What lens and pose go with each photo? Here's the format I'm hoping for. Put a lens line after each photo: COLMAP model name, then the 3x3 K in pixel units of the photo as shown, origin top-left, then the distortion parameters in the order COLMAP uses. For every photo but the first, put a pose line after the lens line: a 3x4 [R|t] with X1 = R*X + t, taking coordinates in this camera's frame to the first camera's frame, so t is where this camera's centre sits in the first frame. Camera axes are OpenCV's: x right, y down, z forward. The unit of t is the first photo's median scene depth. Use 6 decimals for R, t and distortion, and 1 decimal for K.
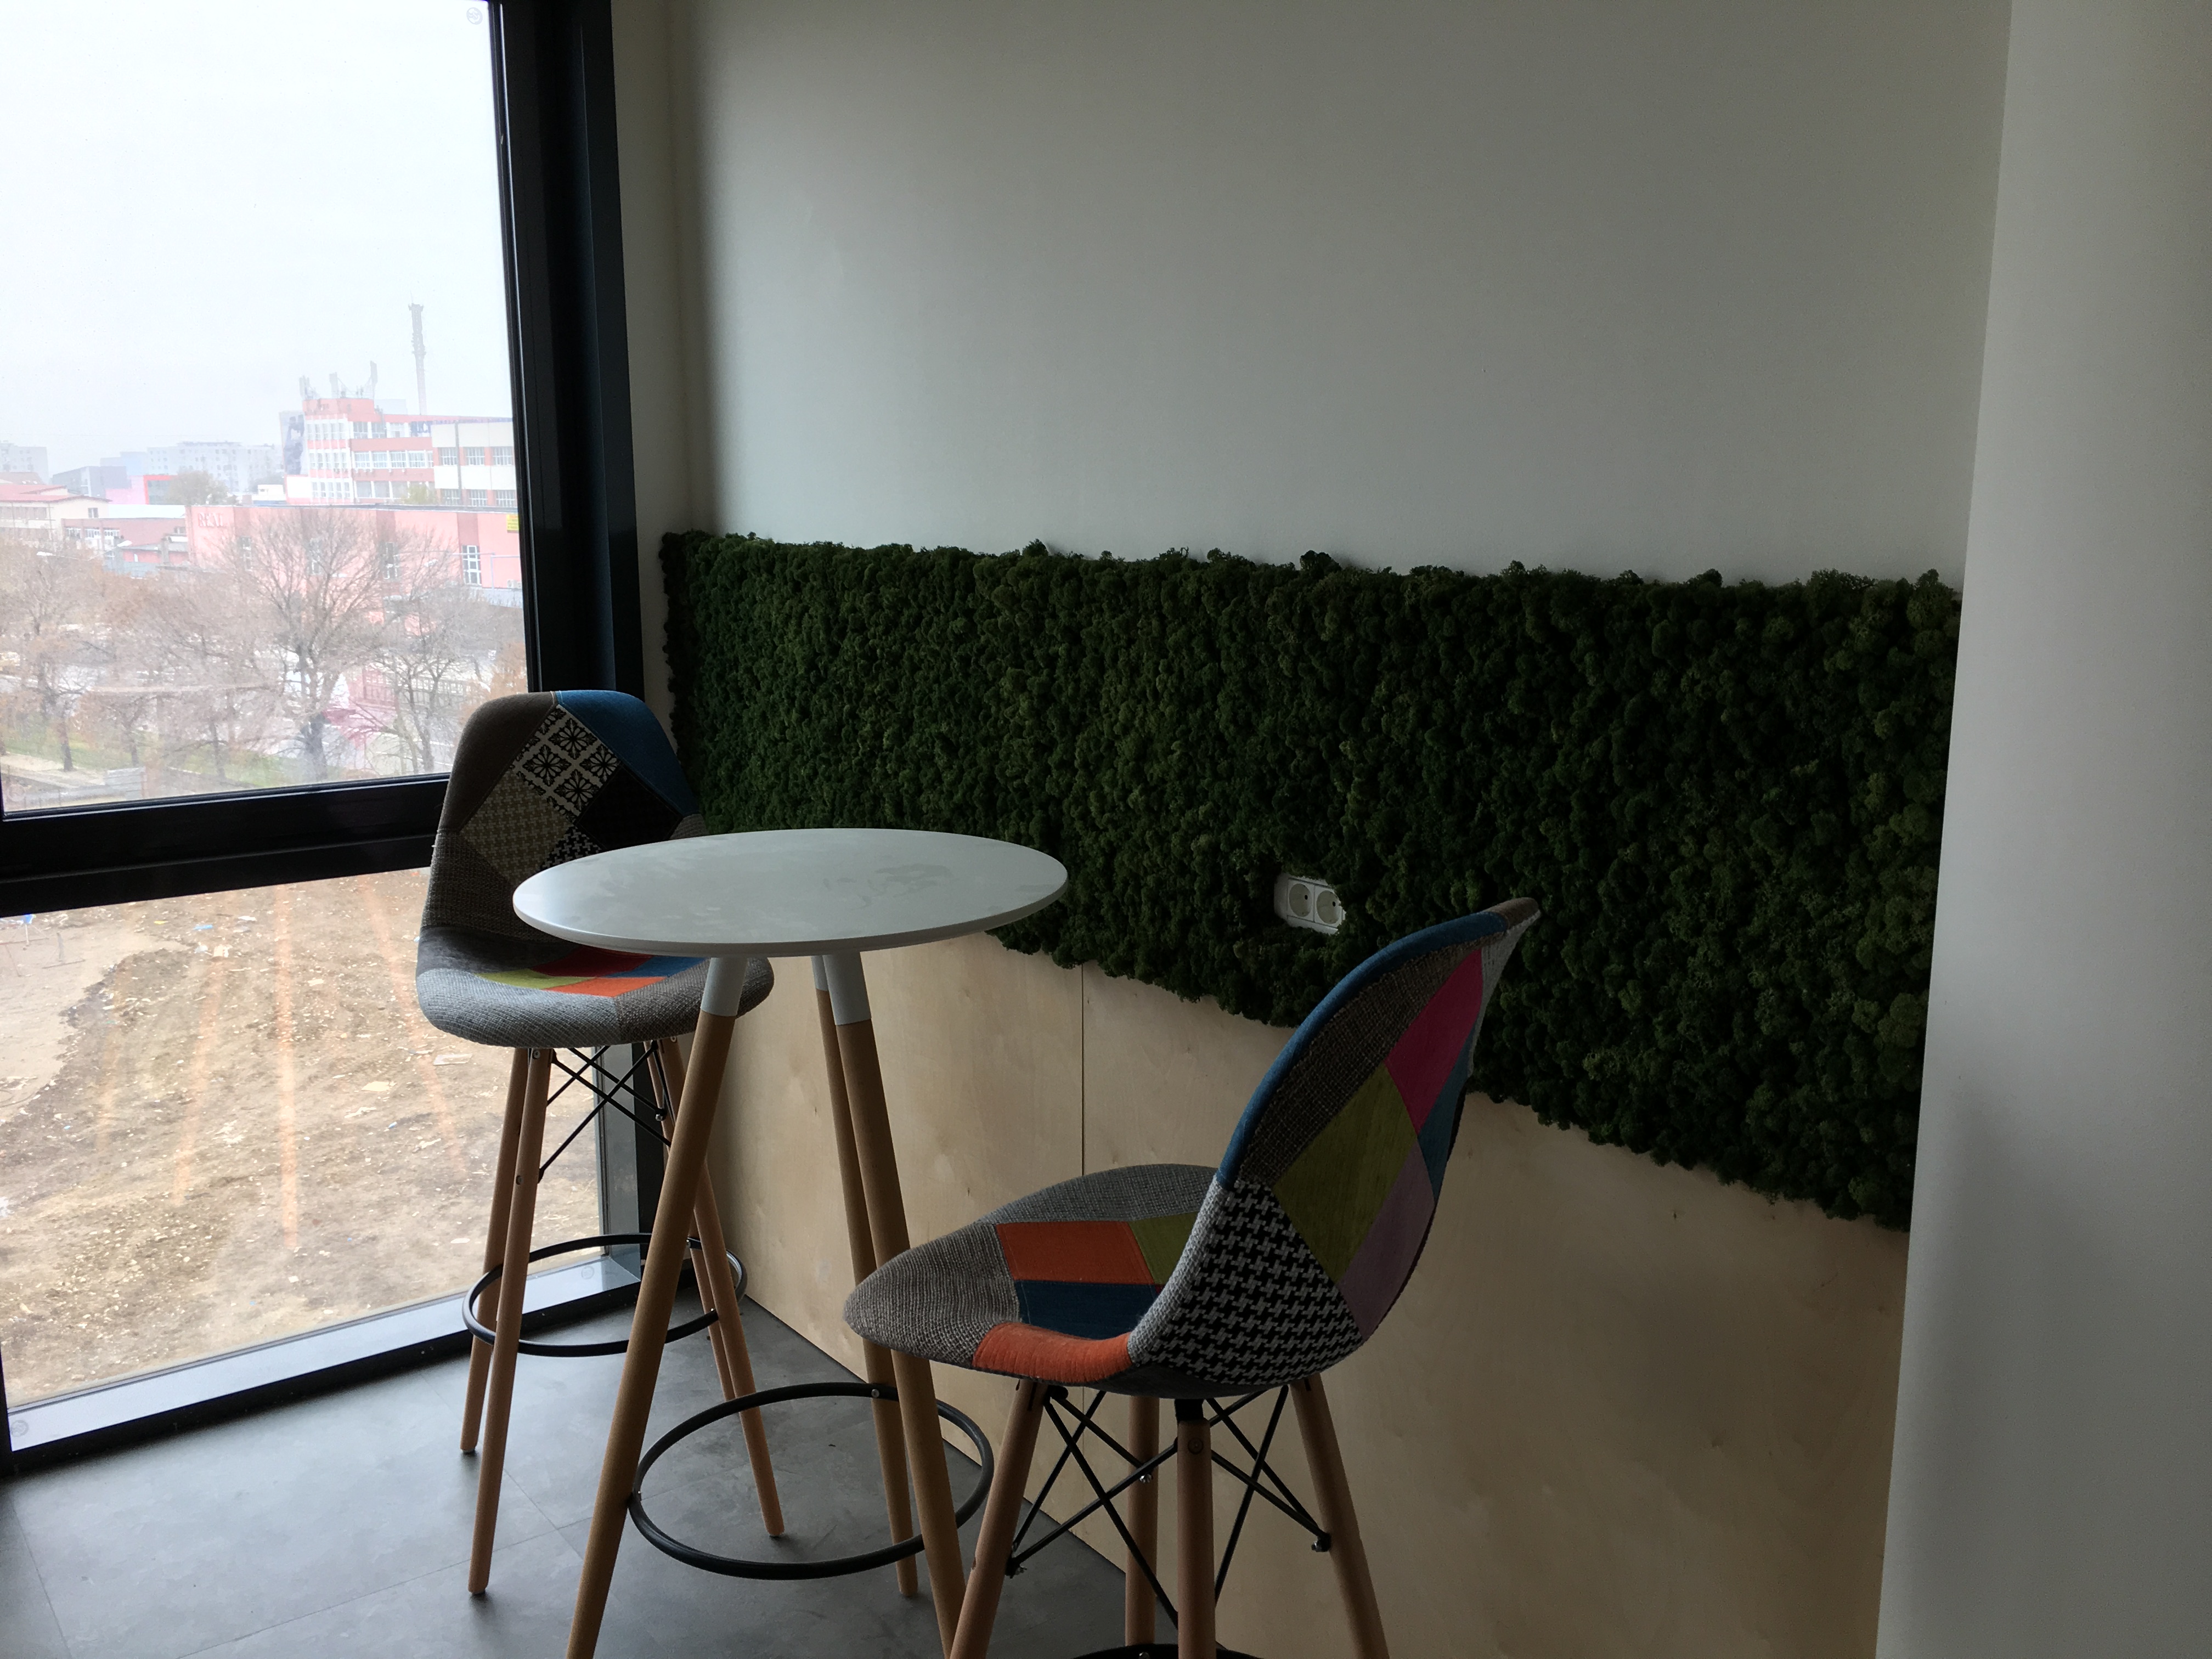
lens RADIAL K [[1885.1, 0, 1106.0], [0, 1885.1, 829.5], [0, 0, 1]] dist [0.092630, -0.129660]
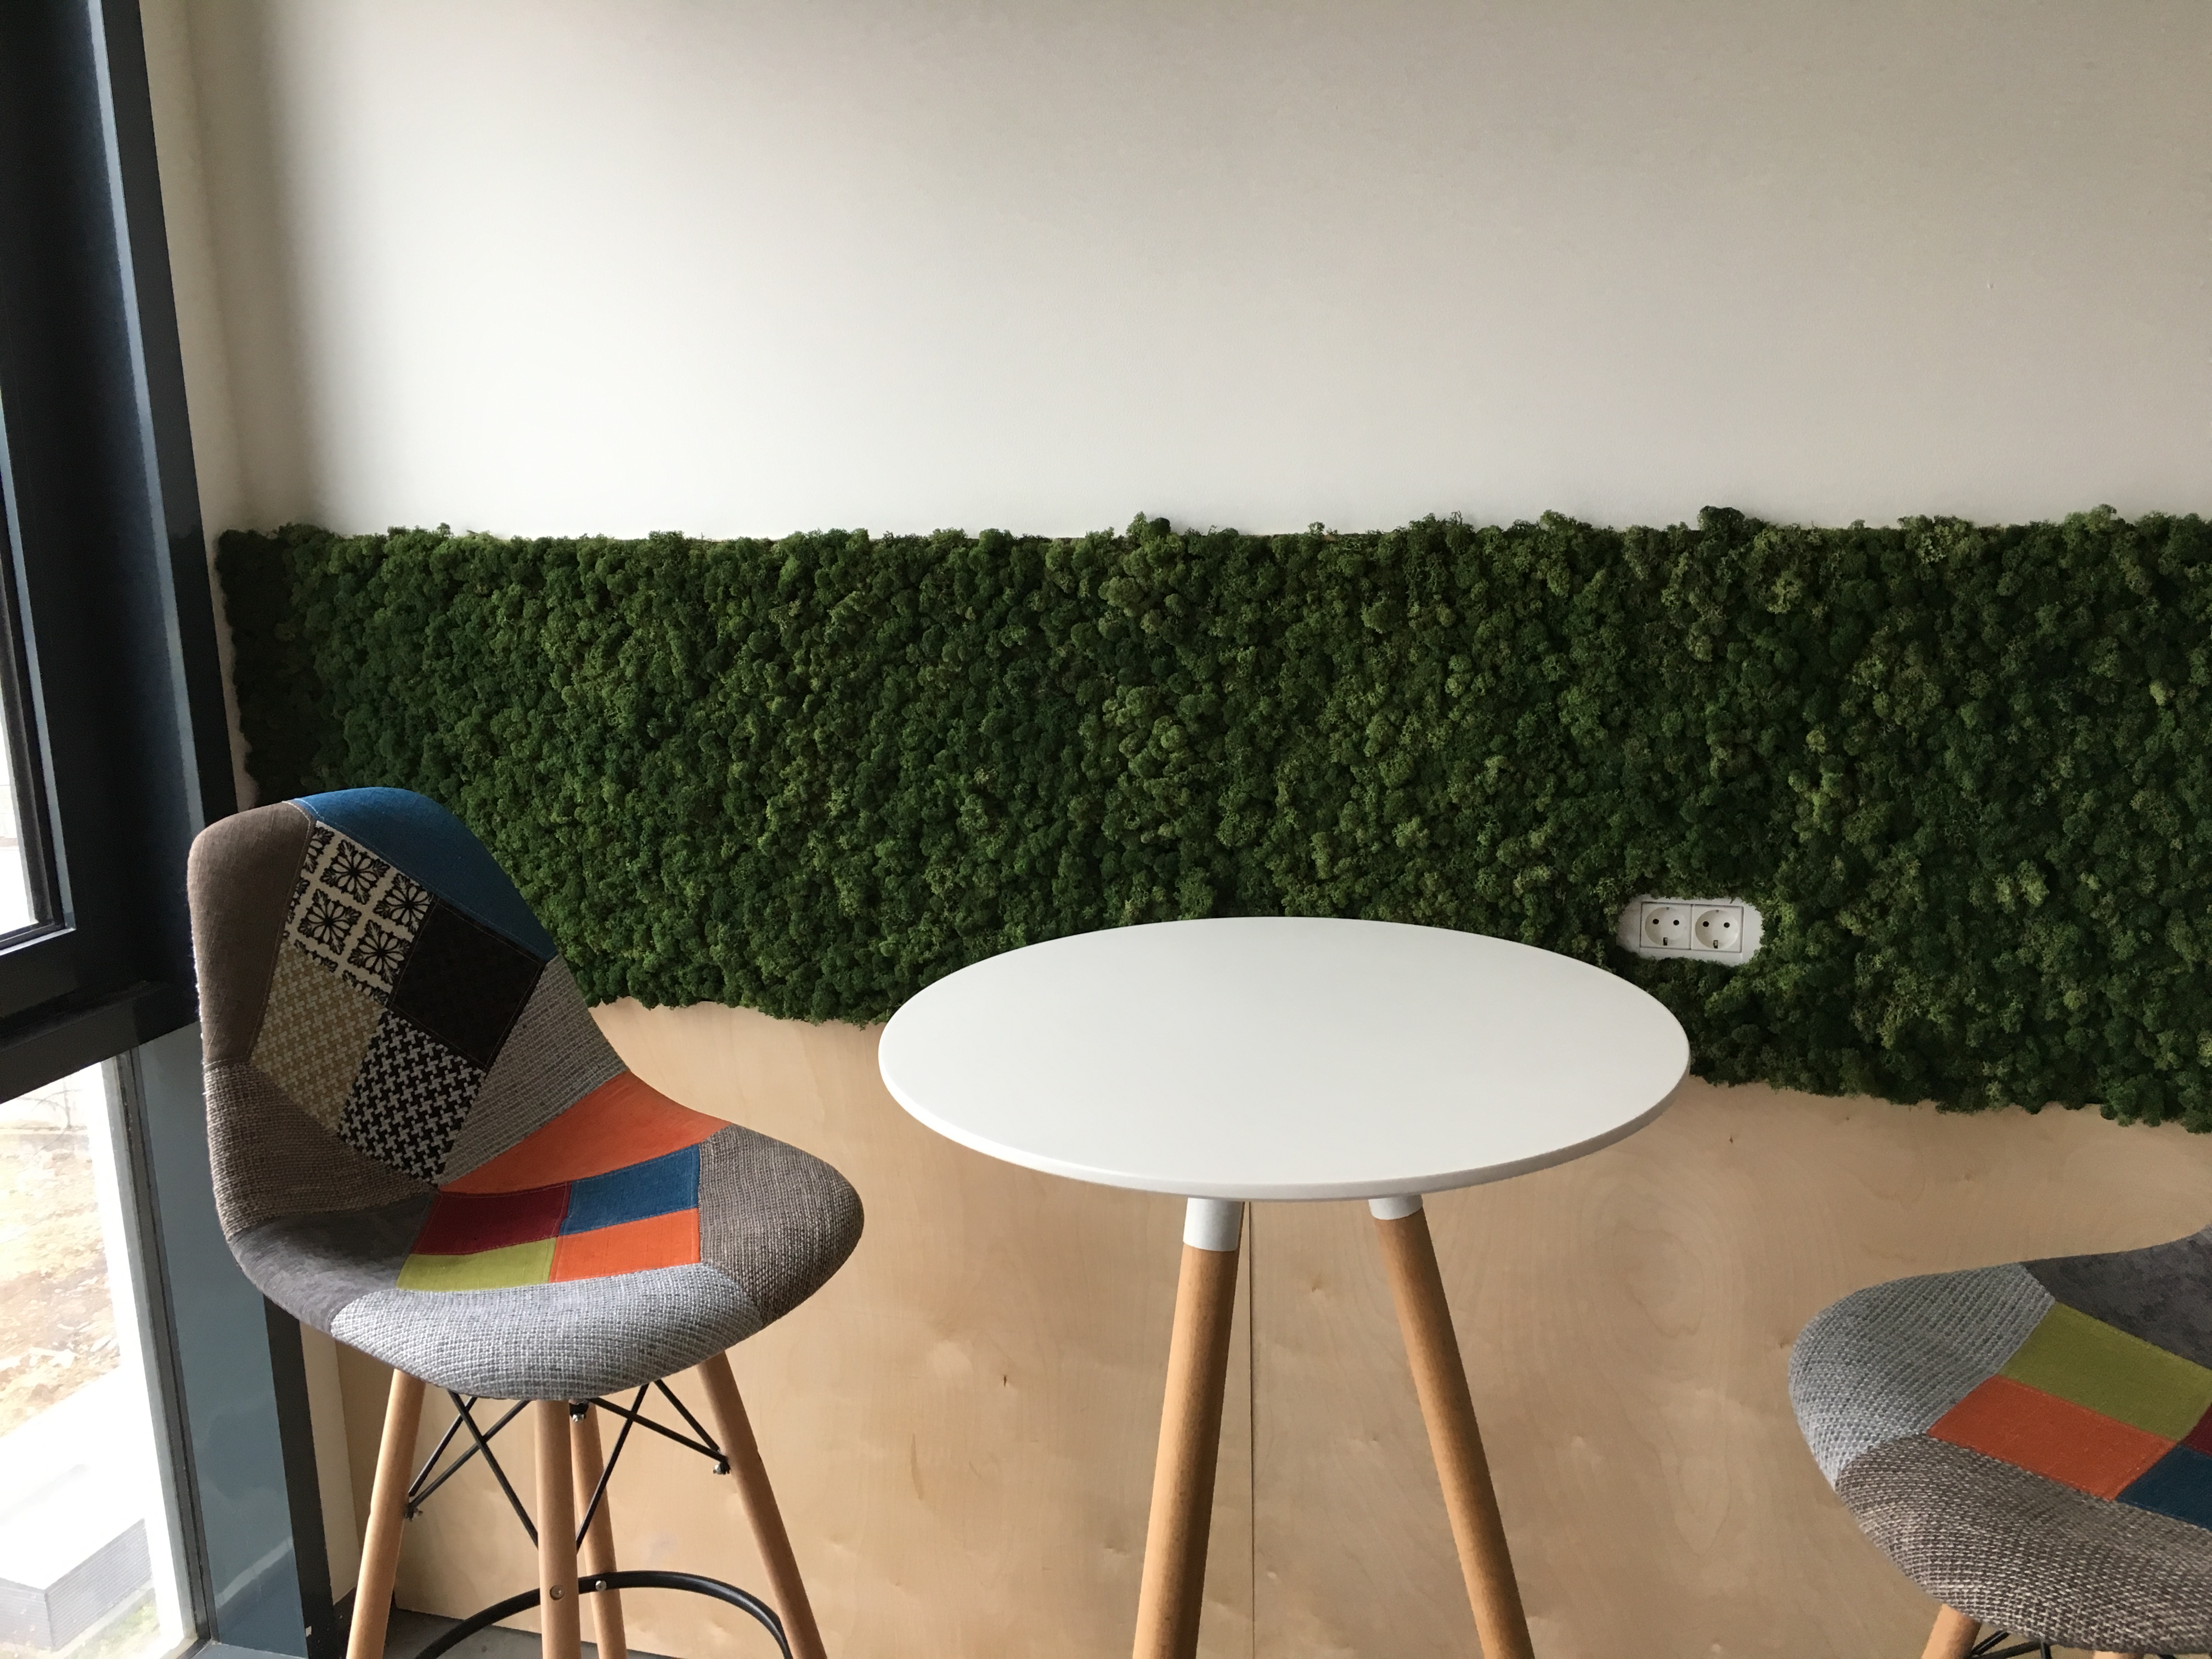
lens RADIAL K [[1882.3, 0, 1108.7], [0, 1882.3, 823.4], [0, 0, 1]] dist [0.091885, -0.132474]
pose [[0.806726, -0.144032, 0.573104, -0.545640], [0.129381, 0.989361, 0.066523, -0.091354], [-0.576588, 0.020483, 0.816778, 0.437465]]
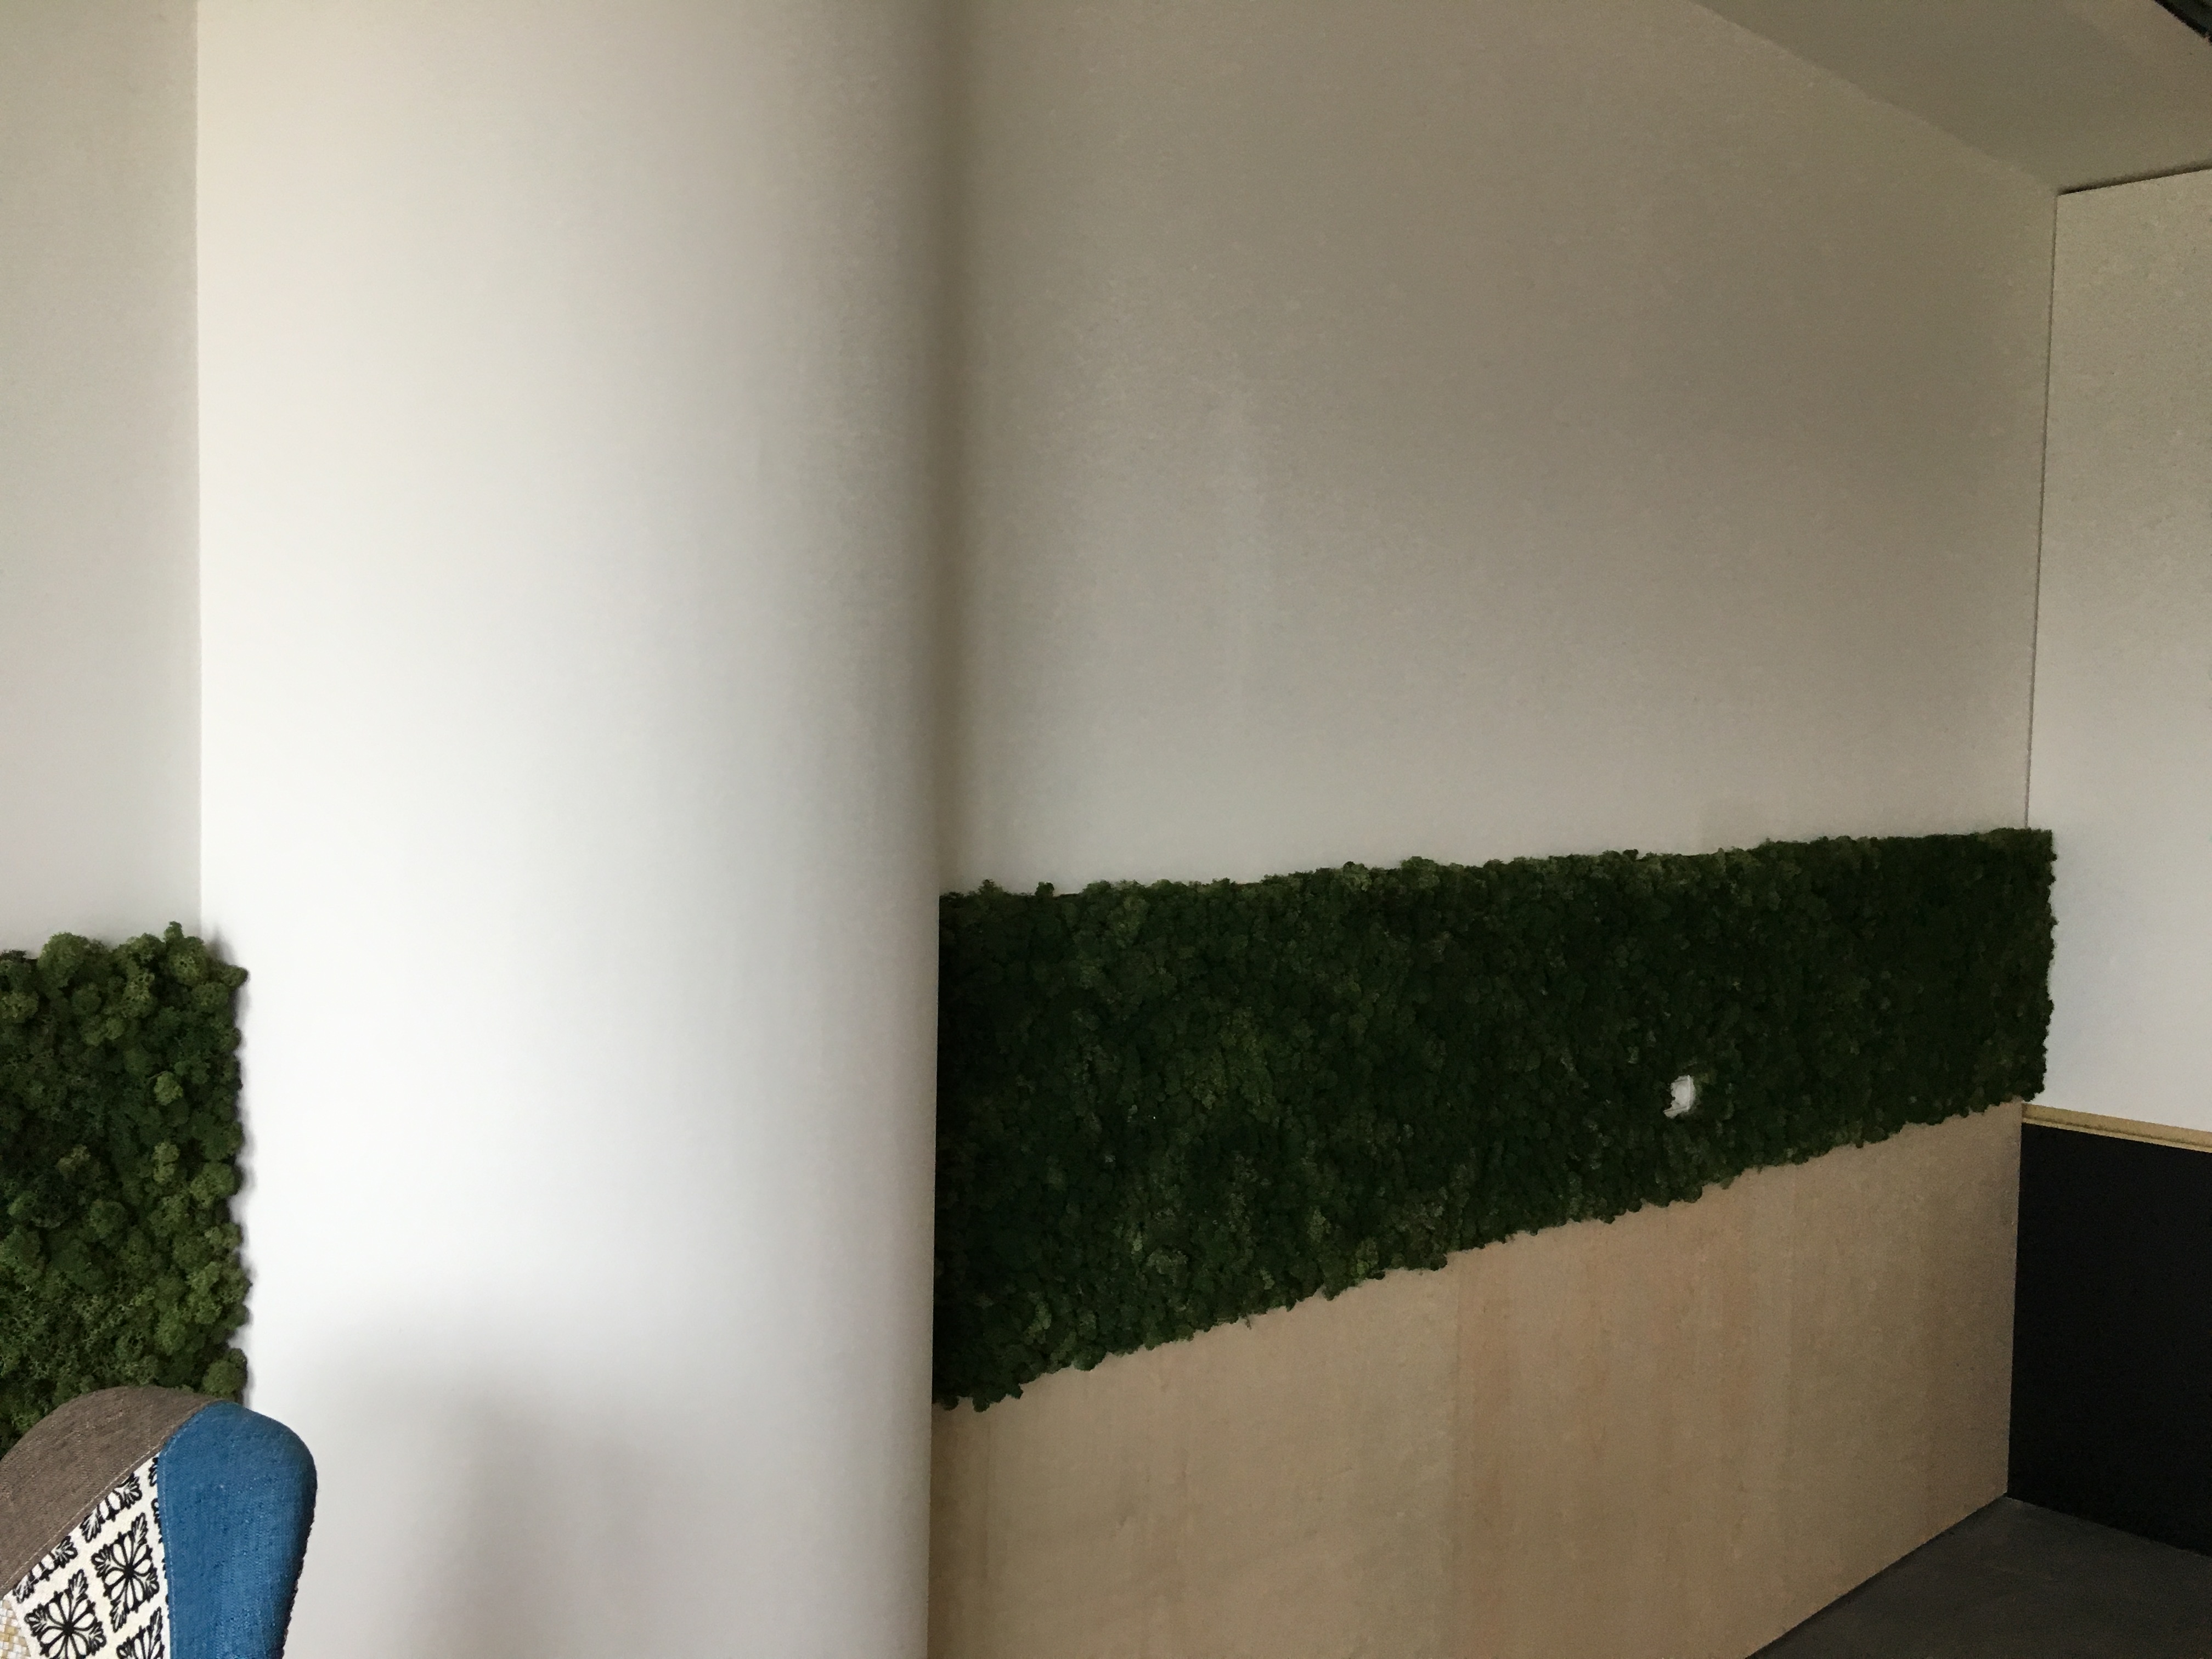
lens RADIAL K [[1882.3, 0, 1108.7], [0, 1882.3, 823.4], [0, 0, 1]] dist [0.091885, -0.132474]
pose [[-0.095226, -0.050931, 0.994152, -0.379303], [0.161263, 0.984709, 0.065893, -0.115386], [-0.982307, 0.166594, -0.085557, 0.409902]]
